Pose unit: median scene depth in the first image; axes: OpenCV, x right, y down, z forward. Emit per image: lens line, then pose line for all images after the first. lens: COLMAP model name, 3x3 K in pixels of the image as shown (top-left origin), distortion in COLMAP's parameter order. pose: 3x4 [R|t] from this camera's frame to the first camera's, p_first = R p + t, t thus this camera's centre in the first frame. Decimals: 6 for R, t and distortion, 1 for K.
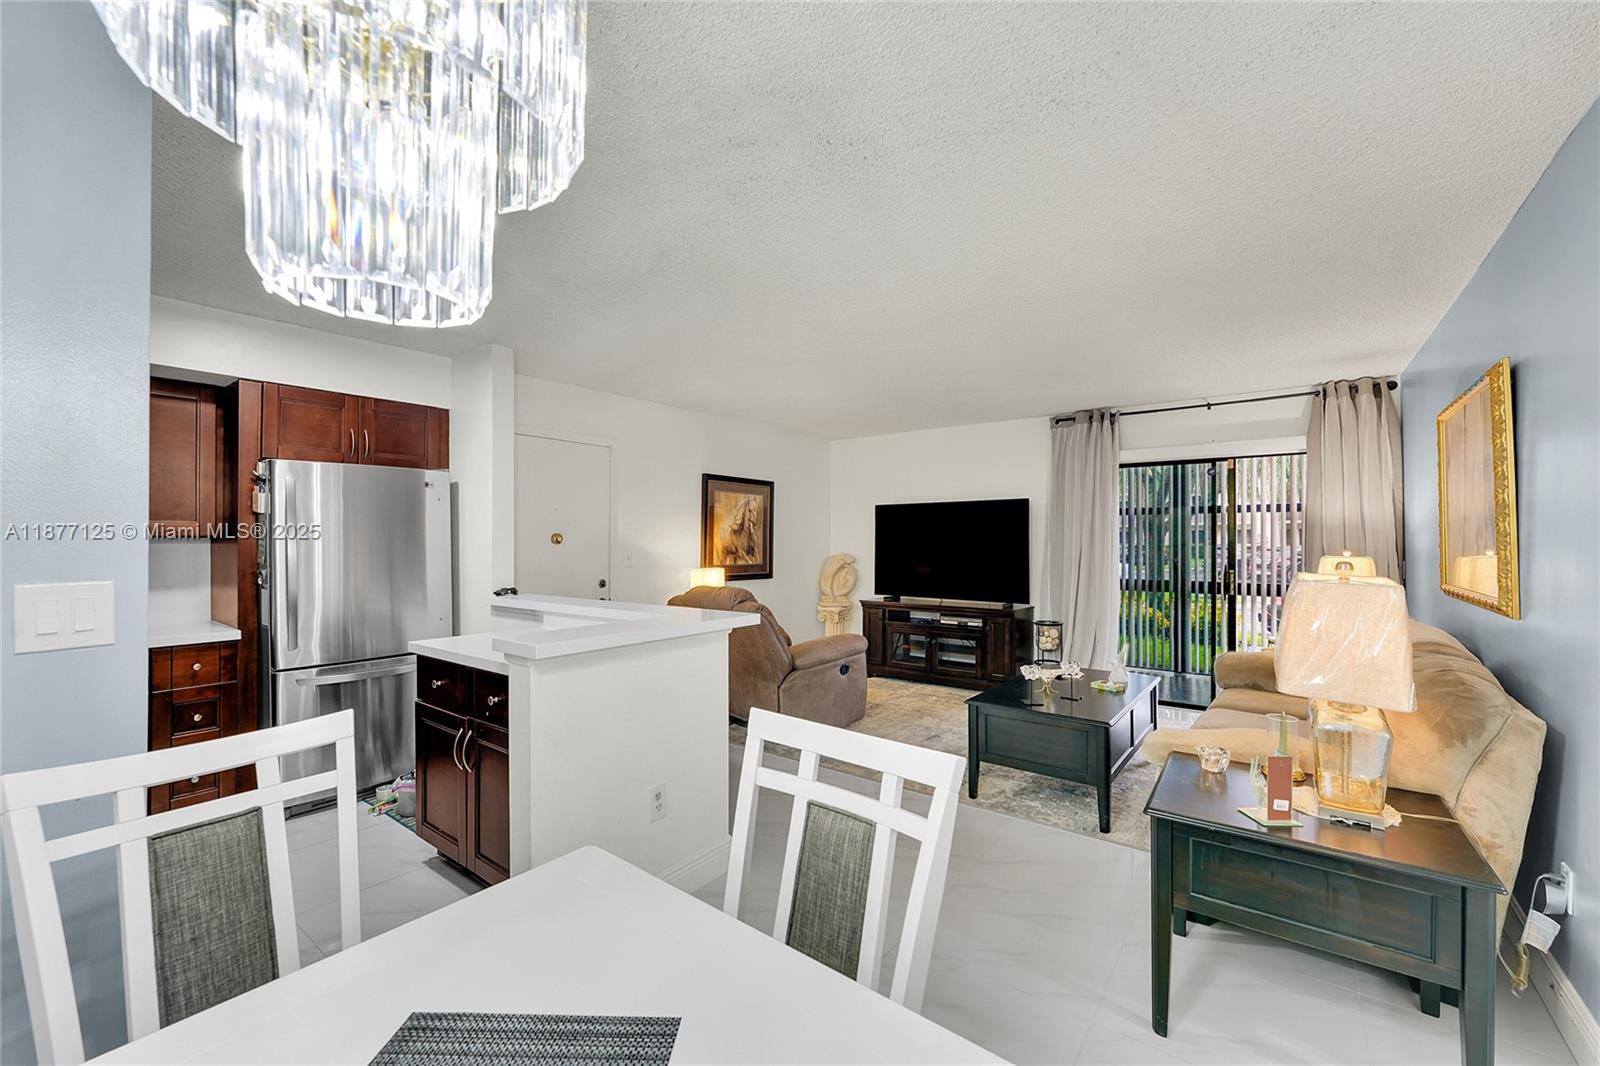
lens RADIAL K [[651.5, 0, 800.0], [0, 651.5, 533.0], [0, 0, 1]] dist [-0.000421, -0.000144]
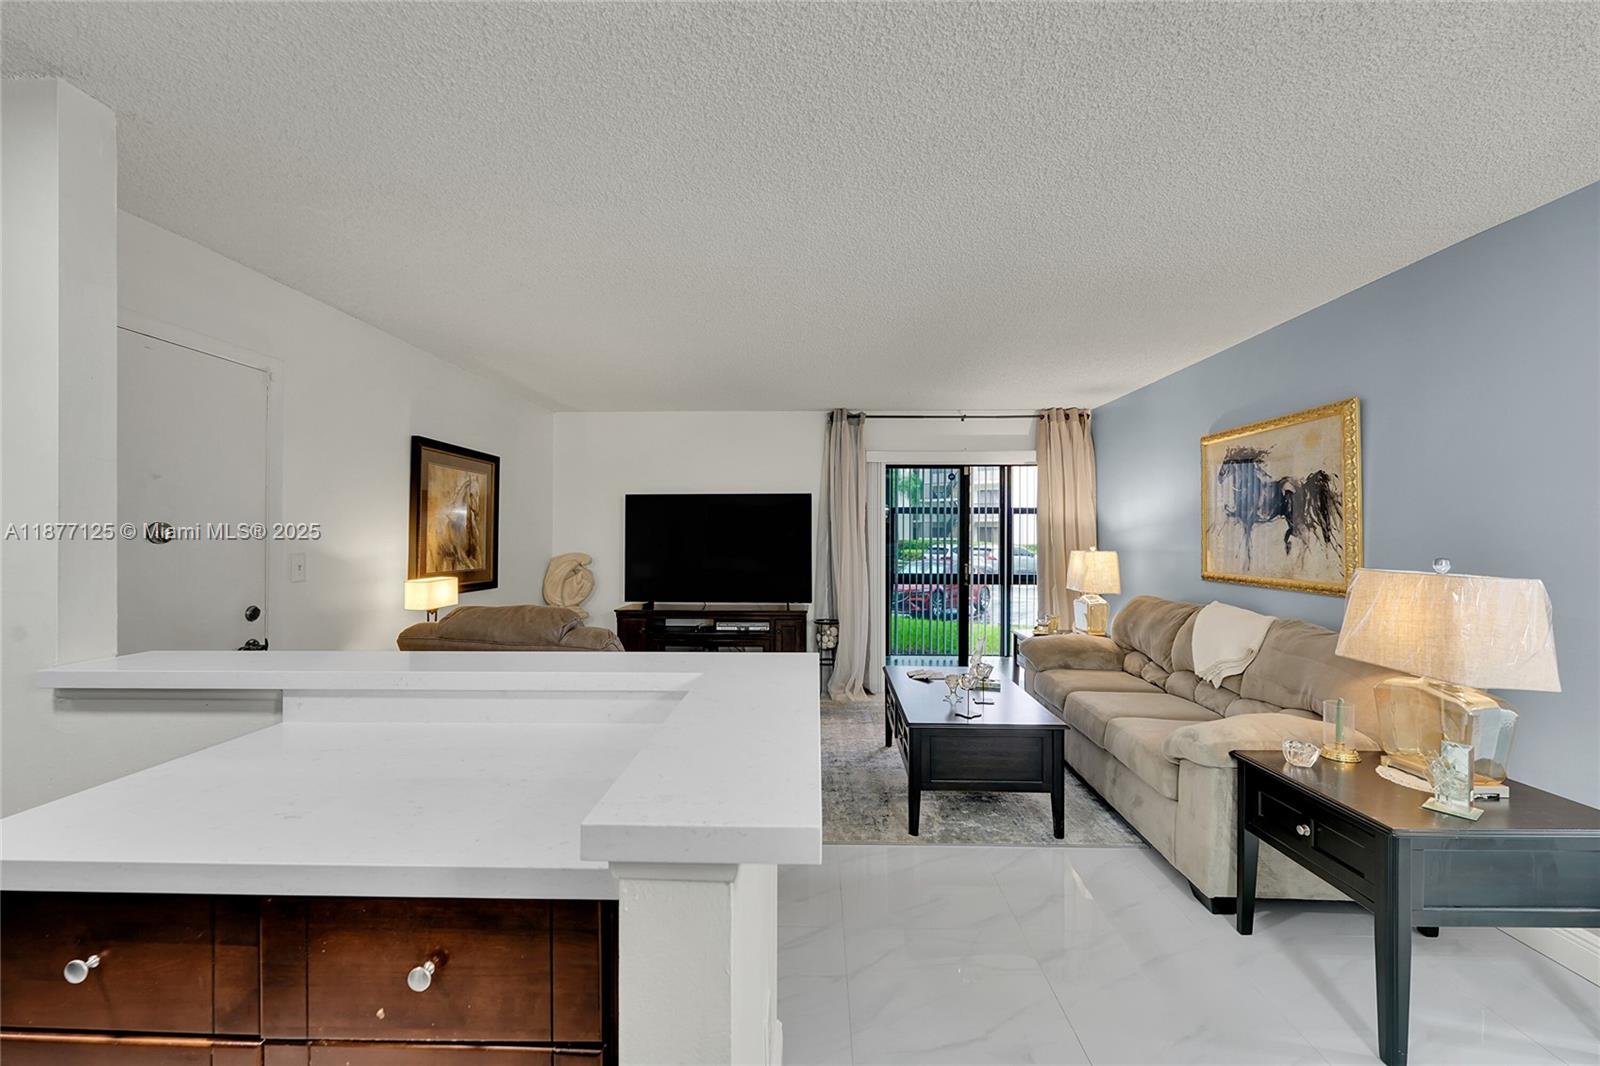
lens RADIAL K [[633.5, 0, 807.5], [0, 633.5, 537.1], [0, 0, 1]] dist [0.000639, -0.000096]
pose [[0.808016, 0.001611, 0.589159, -0.203318], [-0.008316, 0.999928, 0.008670, 0.003059], [-0.589102, -0.011905, 0.807971, 0.240240]]
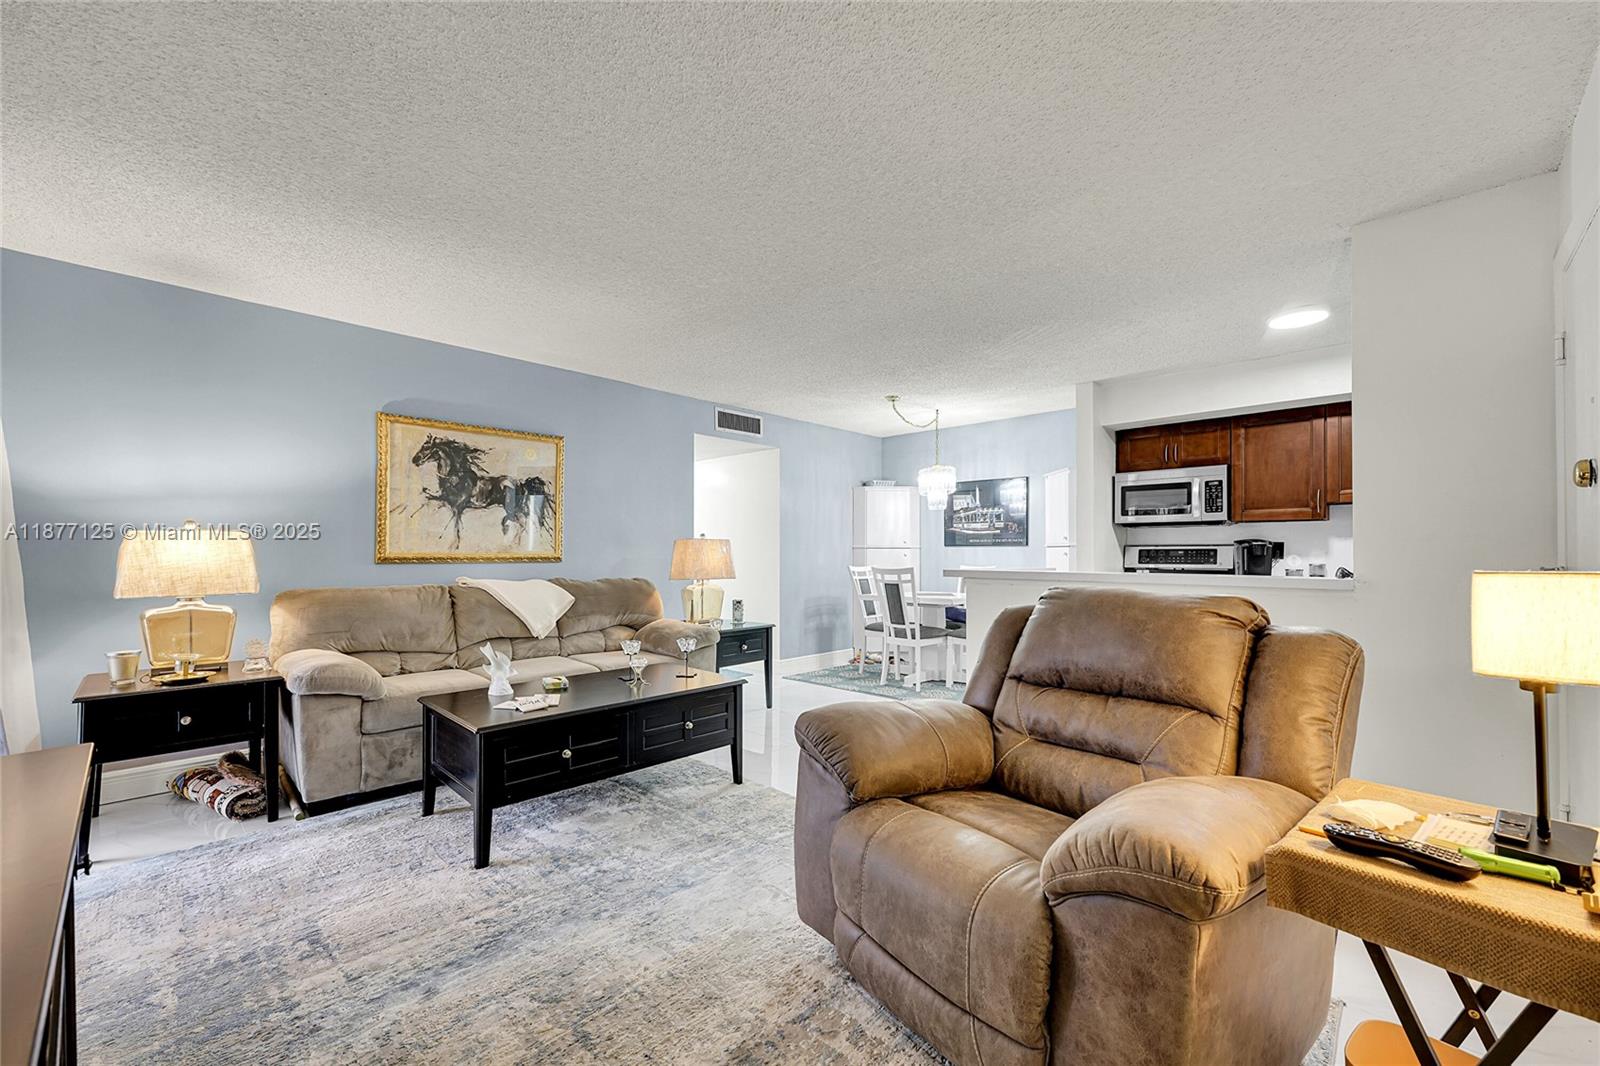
lens RADIAL K [[639.5, 0, 808.5], [0, 639.5, 549.2], [0, 0, 1]] dist [-0.001037, -0.000135]
pose [[-0.995329, 0.001337, 0.096528, 0.045016], [-0.000393, 0.999840, -0.017901, 0.049139], [-0.096537, -0.017855, -0.995169, 1.137350]]
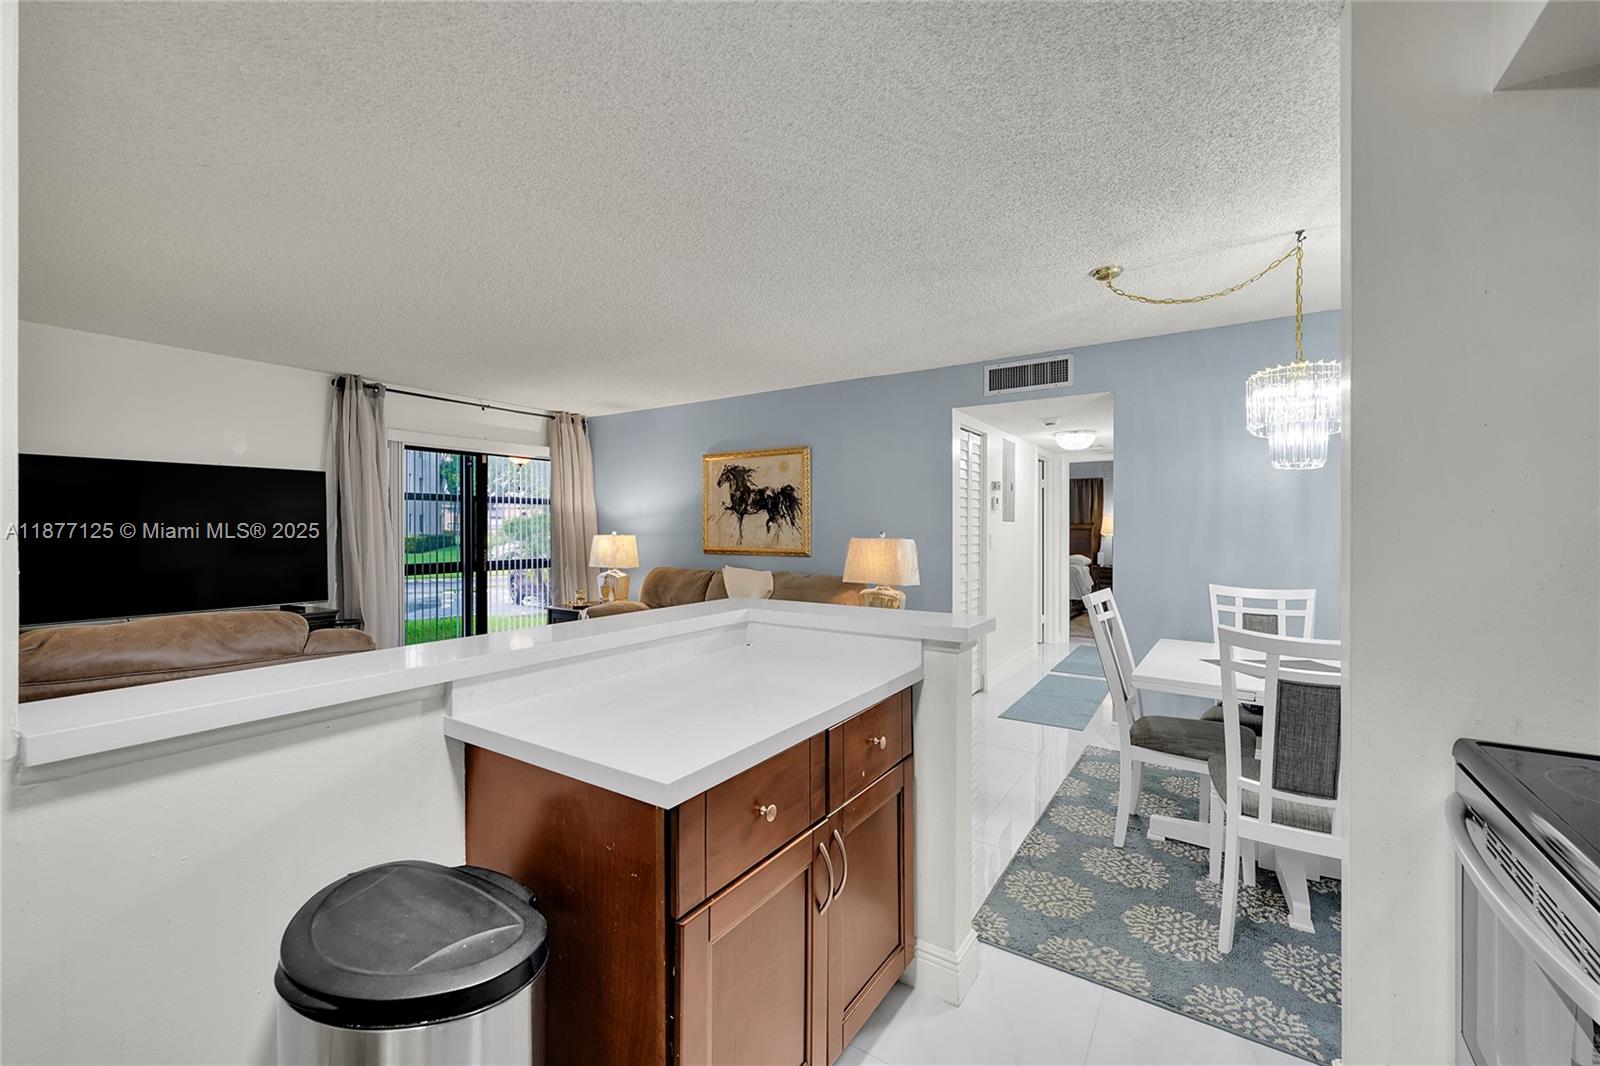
lens RADIAL K [[645.1, 0, 794.4], [0, 645.1, 527.4], [0, 0, 1]] dist [0.001005, 0.000074]
pose [[-0.061442, -0.000559, 0.998110, -0.471501], [-0.008510, 0.999964, 0.000037, 0.010279], [-0.998074, -0.008491, -0.061445, 0.460221]]
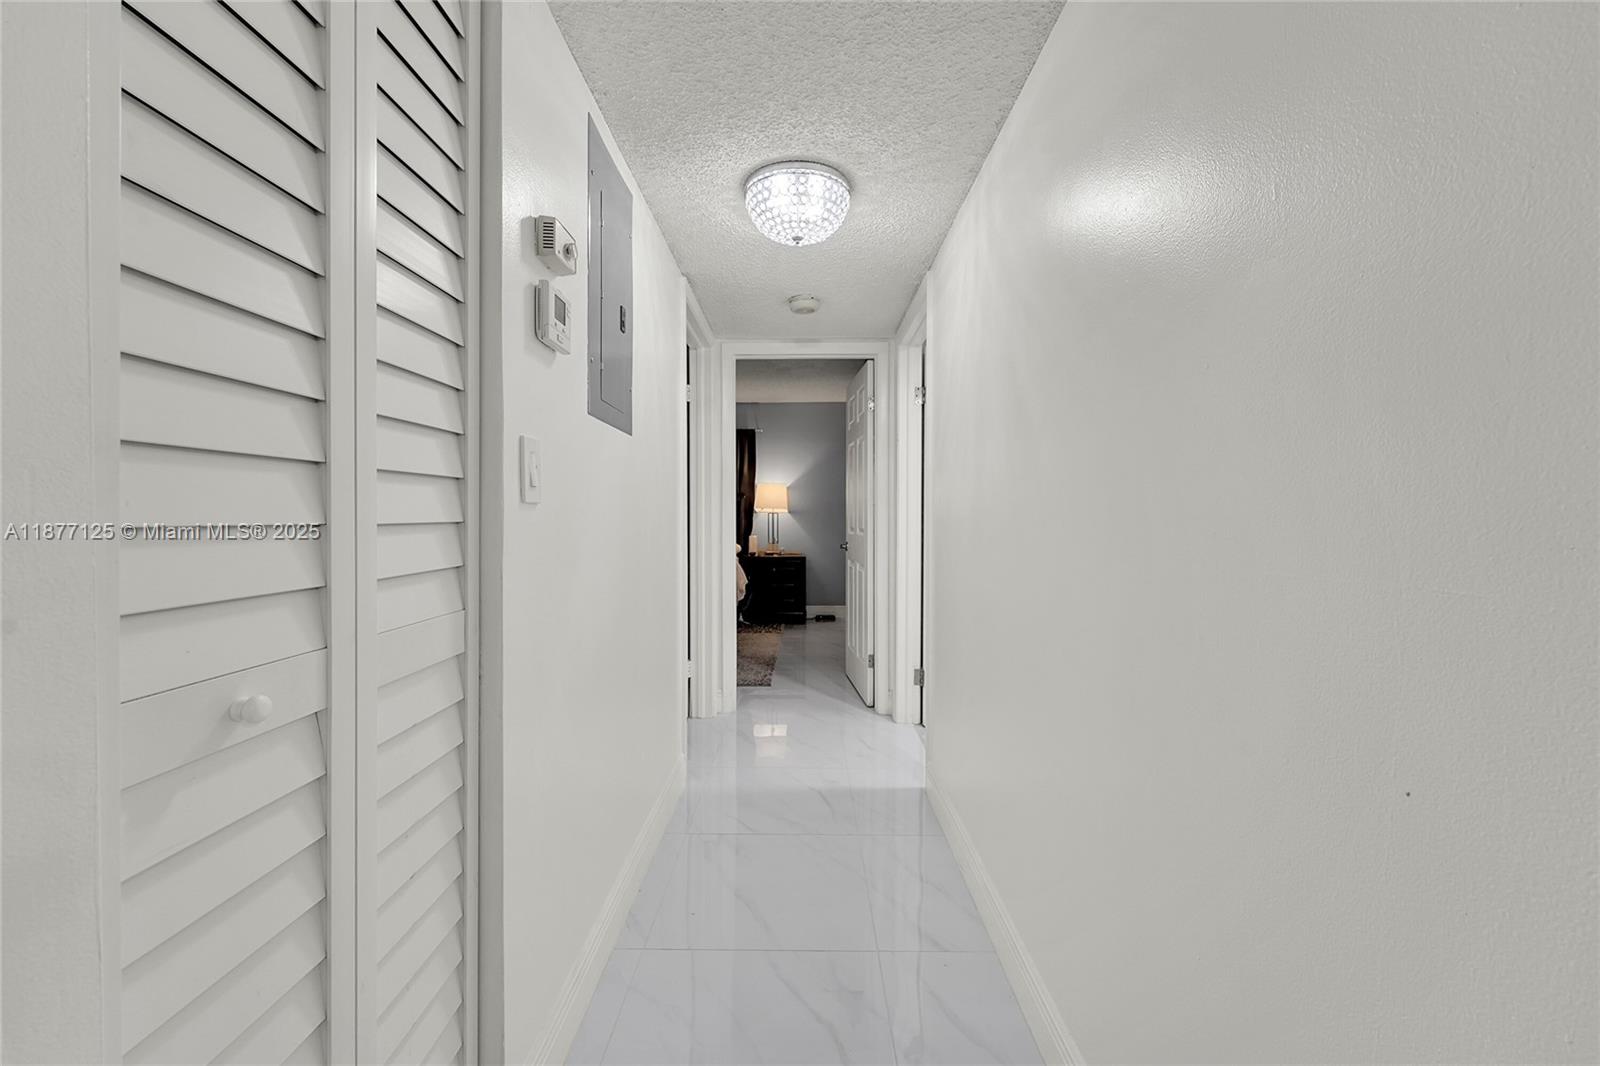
lens RADIAL K [[633.5, 0, 807.5], [0, 633.5, 537.1], [0, 0, 1]] dist [0.000639, -0.000096]
pose [[-0.612436, -0.027332, 0.790048, 0.218284], [-0.010339, 0.999594, 0.026567, 0.041441], [-0.790453, 0.008103, -0.612469, 0.175973]]
